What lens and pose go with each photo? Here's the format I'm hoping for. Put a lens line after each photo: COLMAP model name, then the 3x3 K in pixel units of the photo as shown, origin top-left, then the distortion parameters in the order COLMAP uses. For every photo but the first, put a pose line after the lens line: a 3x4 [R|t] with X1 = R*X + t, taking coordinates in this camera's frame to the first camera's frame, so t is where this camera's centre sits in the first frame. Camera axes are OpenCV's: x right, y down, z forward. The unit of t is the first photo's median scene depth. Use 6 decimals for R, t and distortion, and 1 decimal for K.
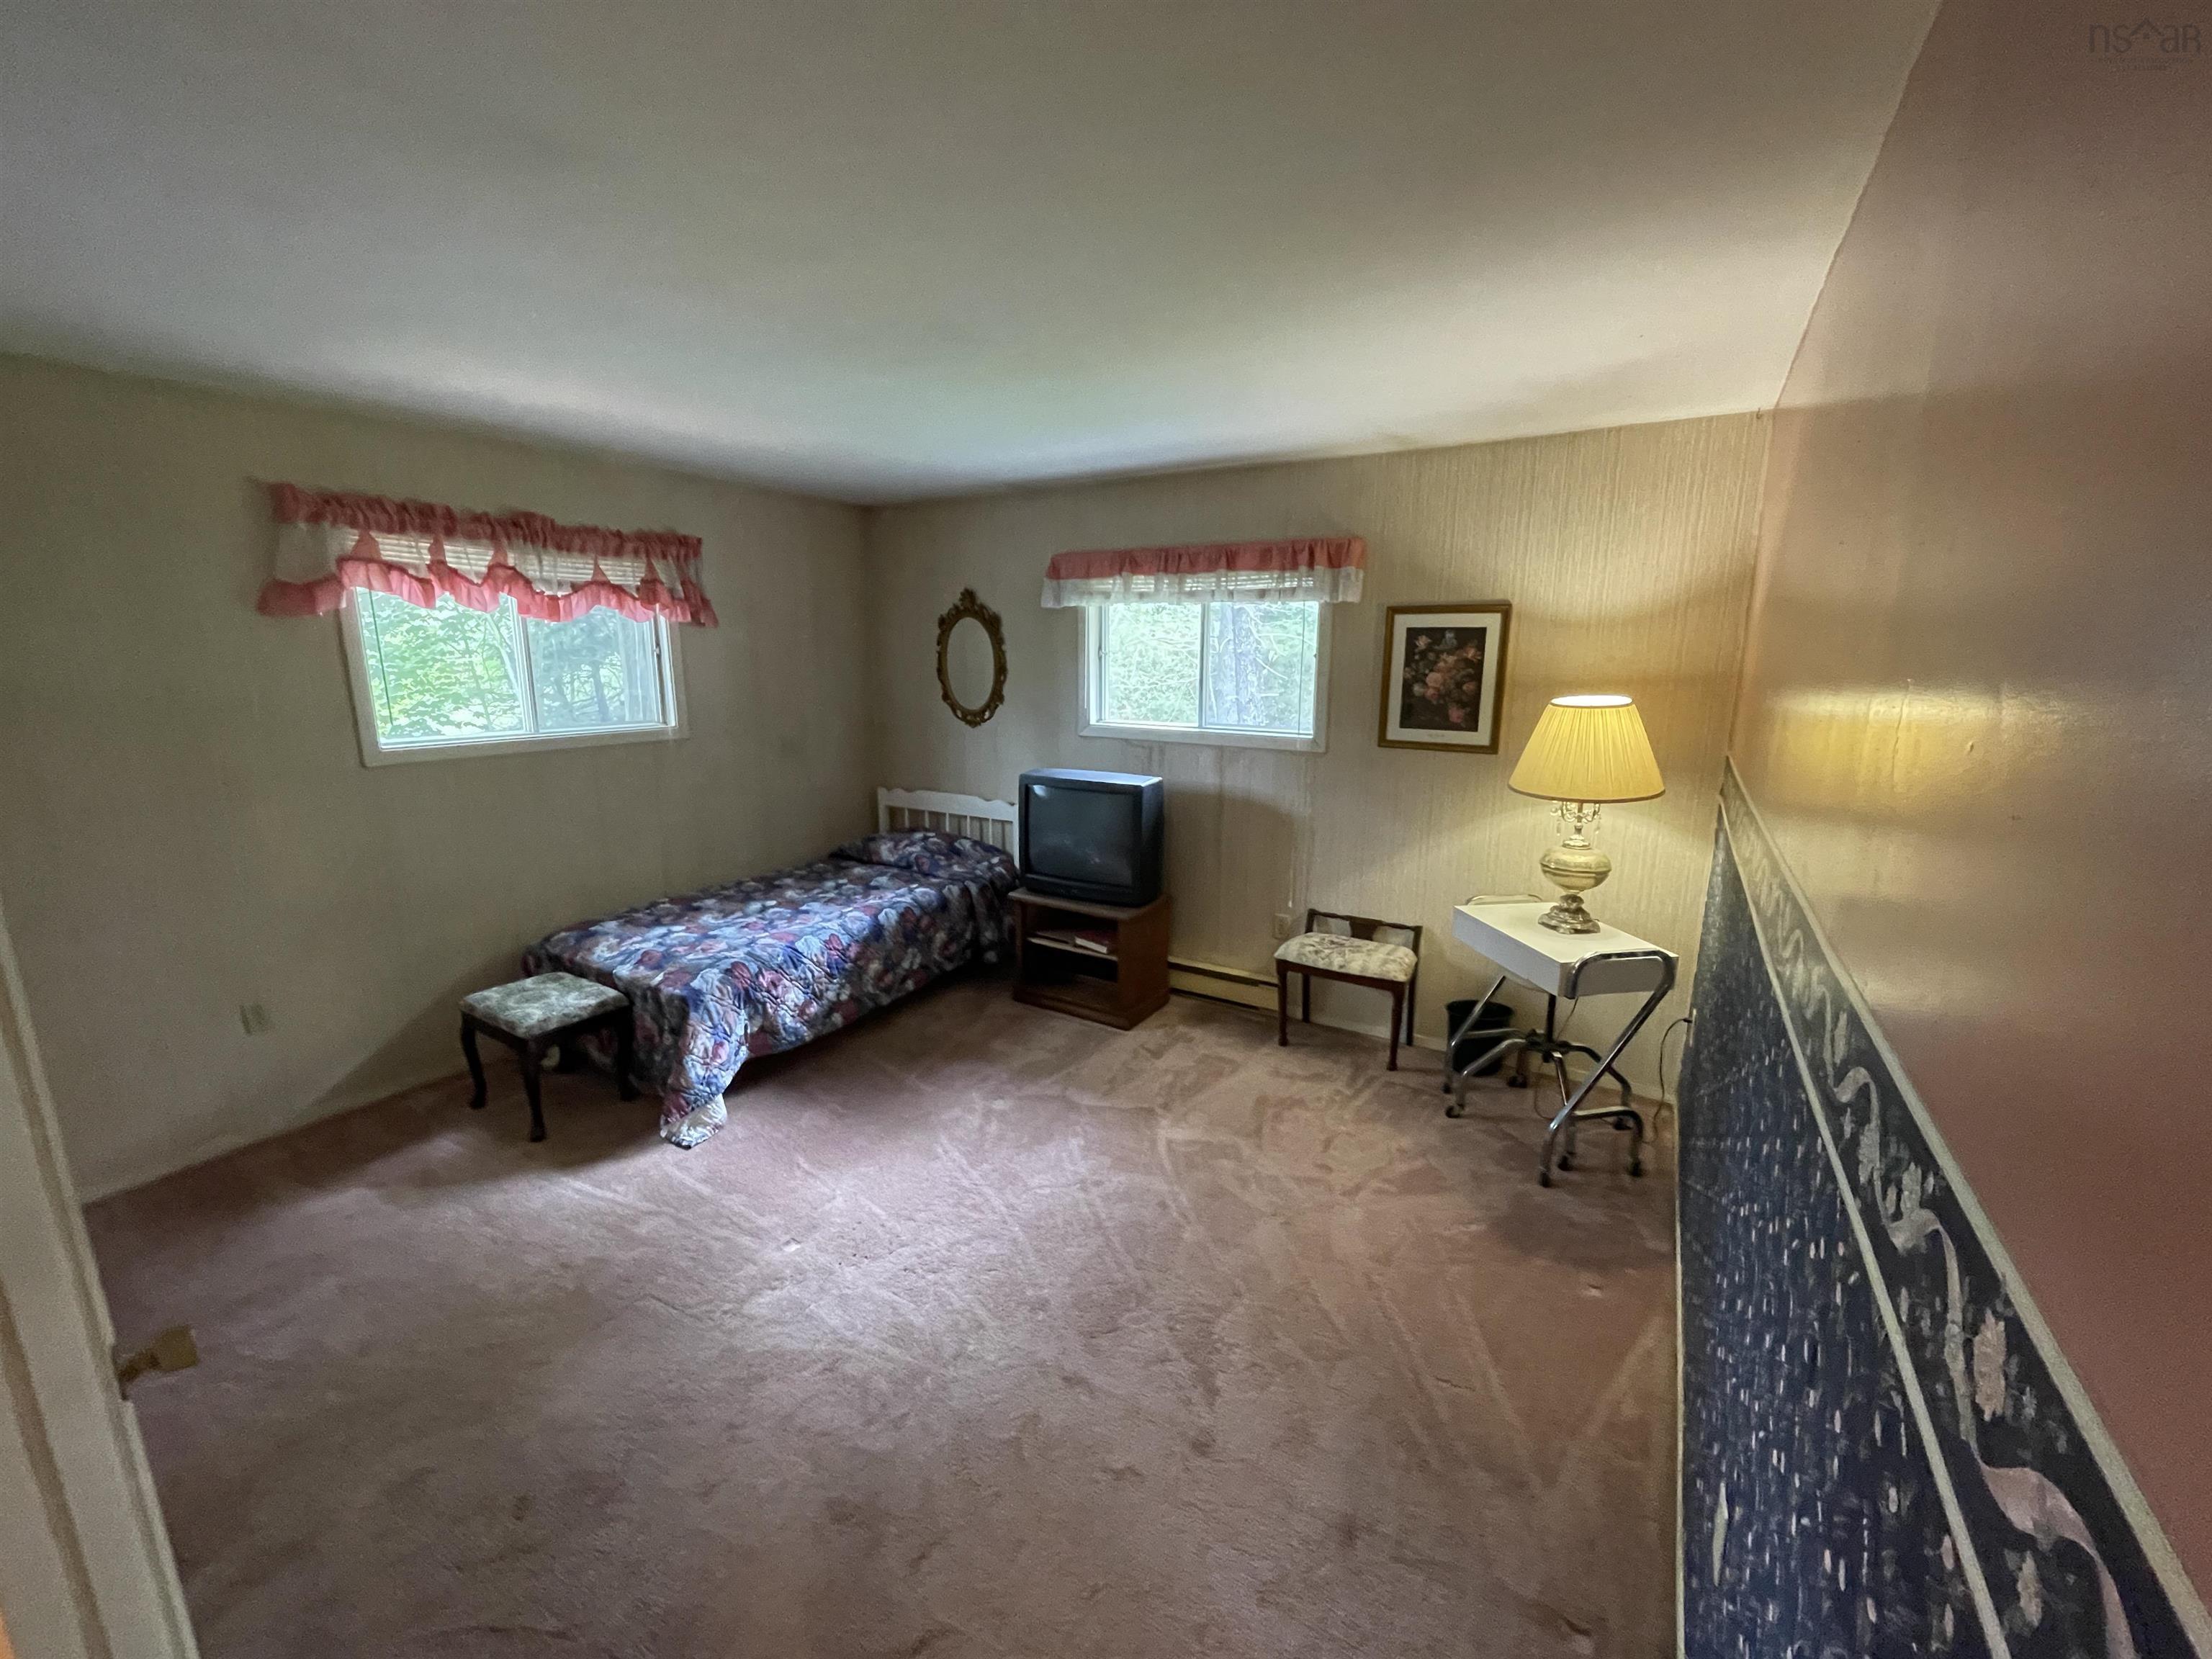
lens RADIAL K [[890.1, 0, 1106.0], [0, 890.1, 829.5], [0, 0, 1]] dist [-0.000713, -0.000117]
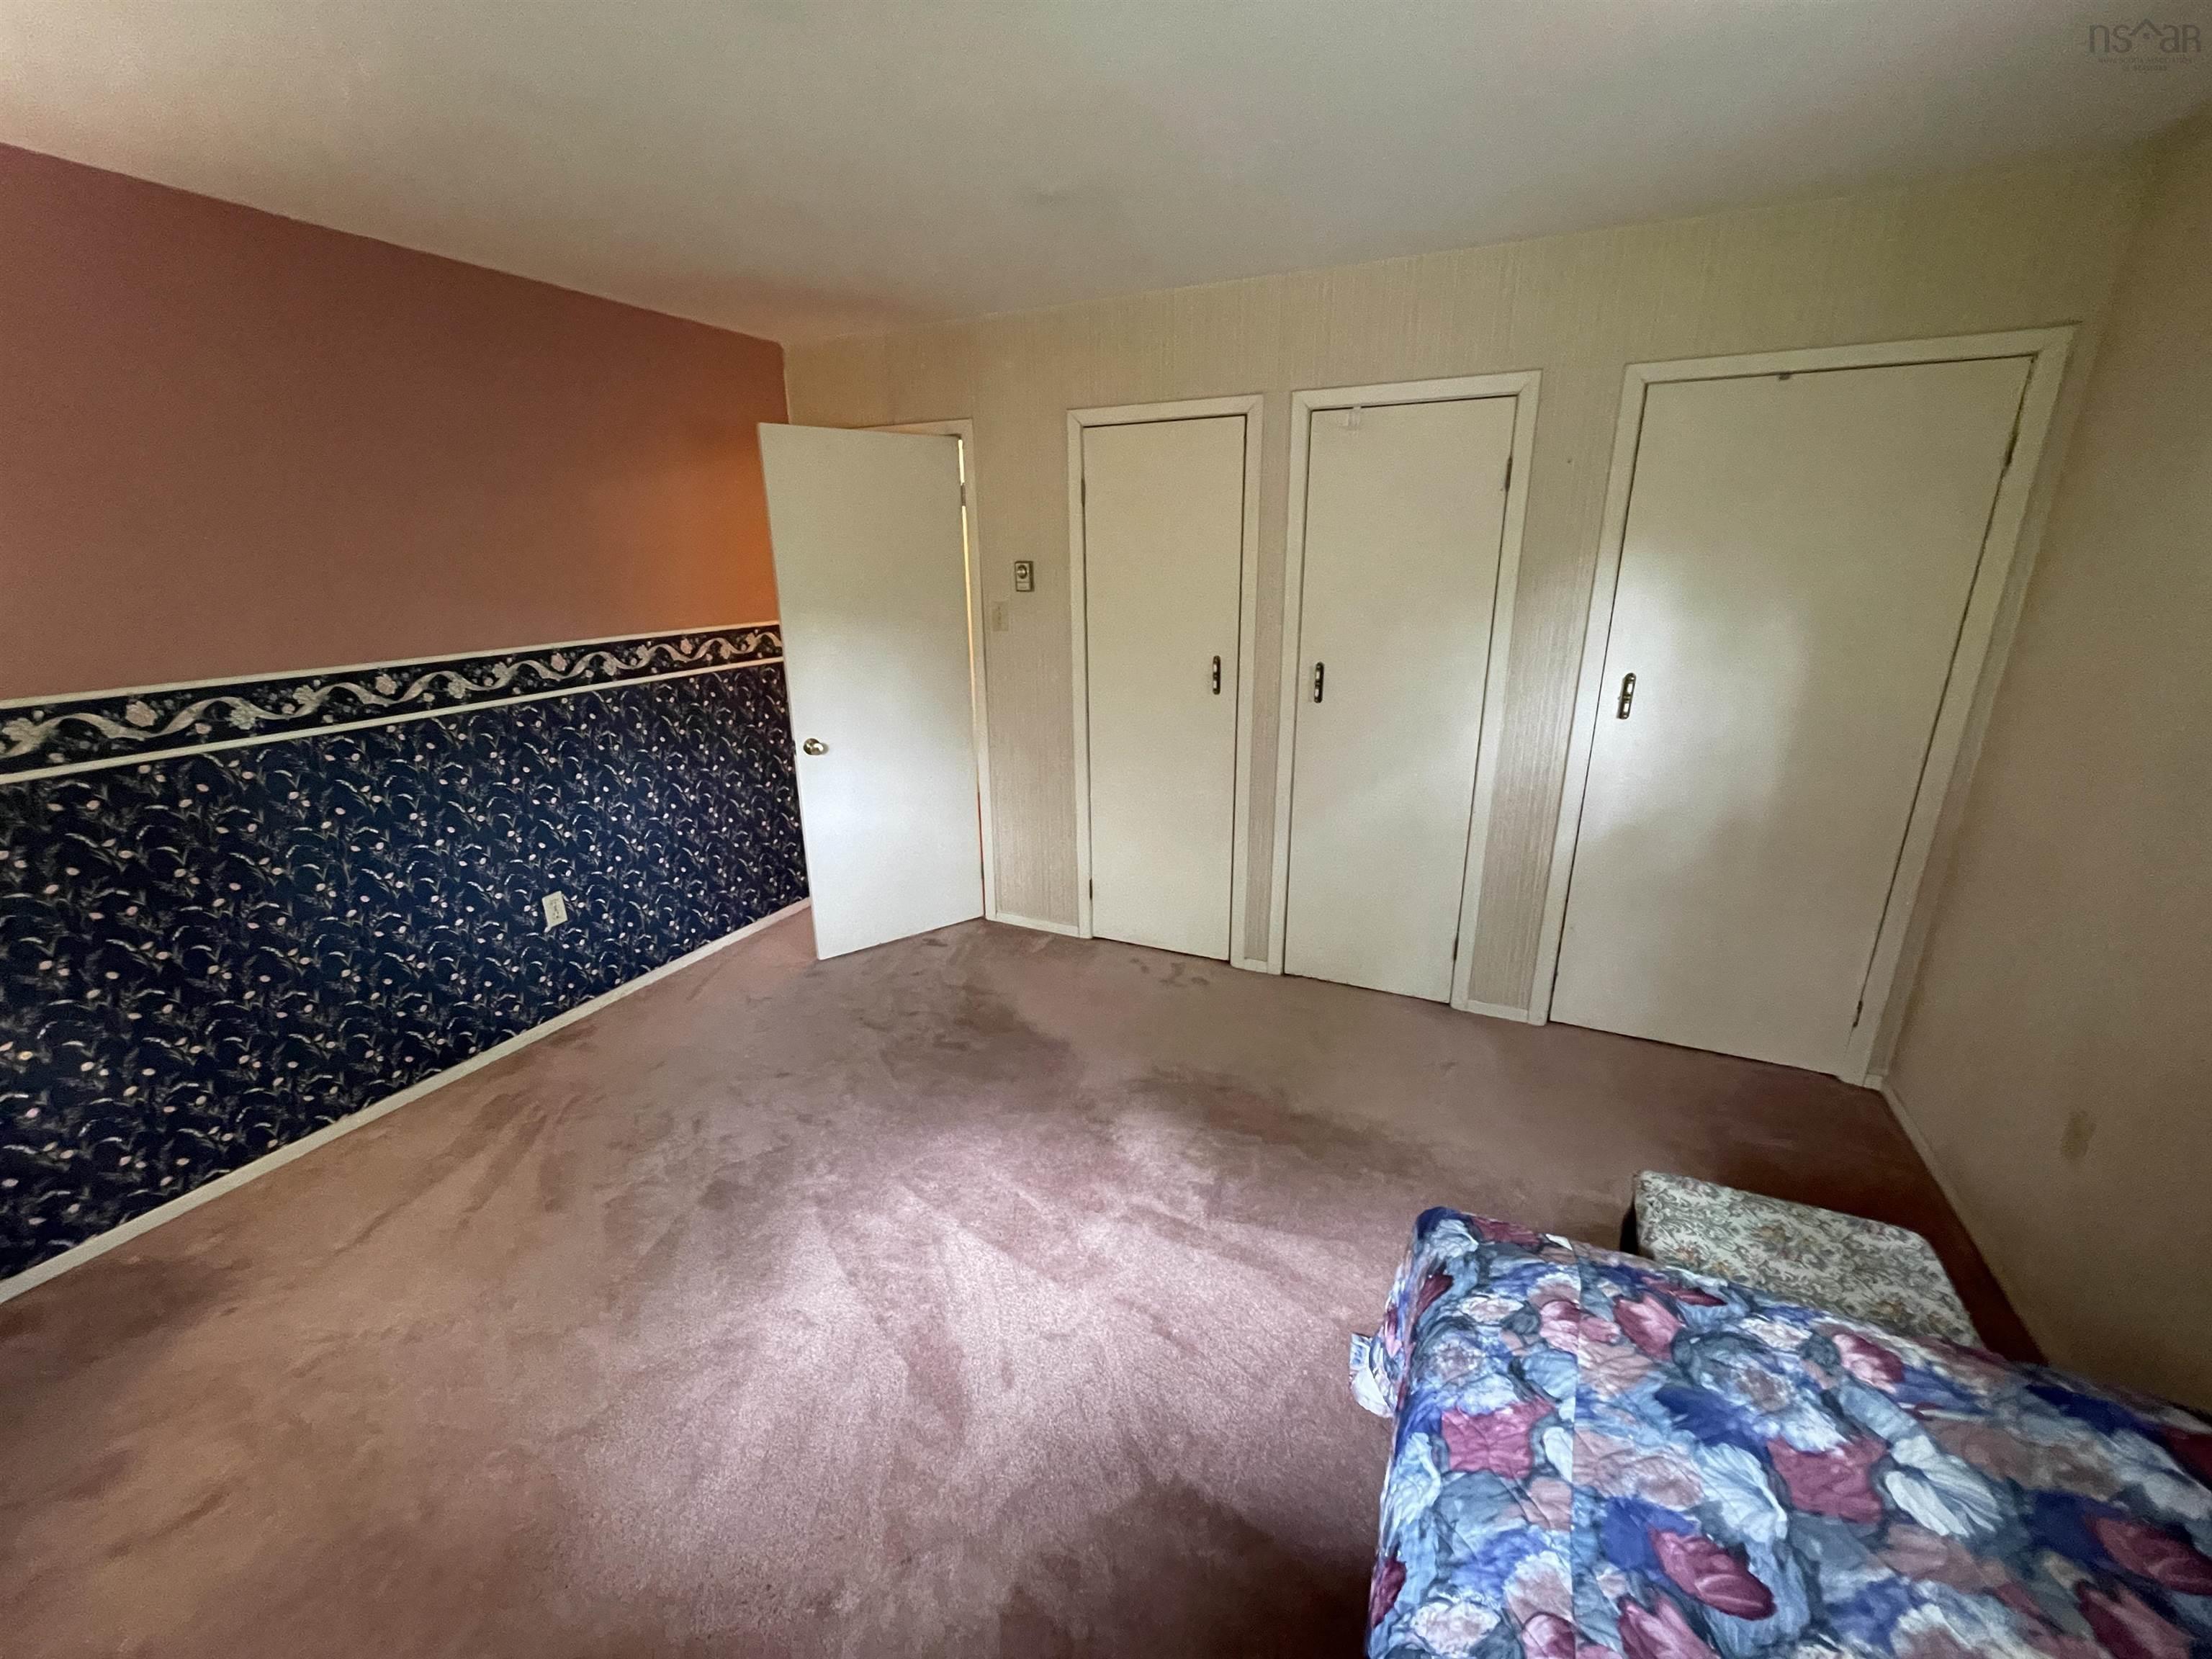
lens RADIAL K [[890.1, 0, 1106.0], [0, 890.1, 829.5], [0, 0, 1]] dist [-0.000713, -0.000117]
pose [[-0.993079, 0.047532, -0.107399, -0.210151], [-0.011244, 0.871766, 0.489793, -0.234869], [0.116908, 0.487610, -0.865199, 1.193220]]
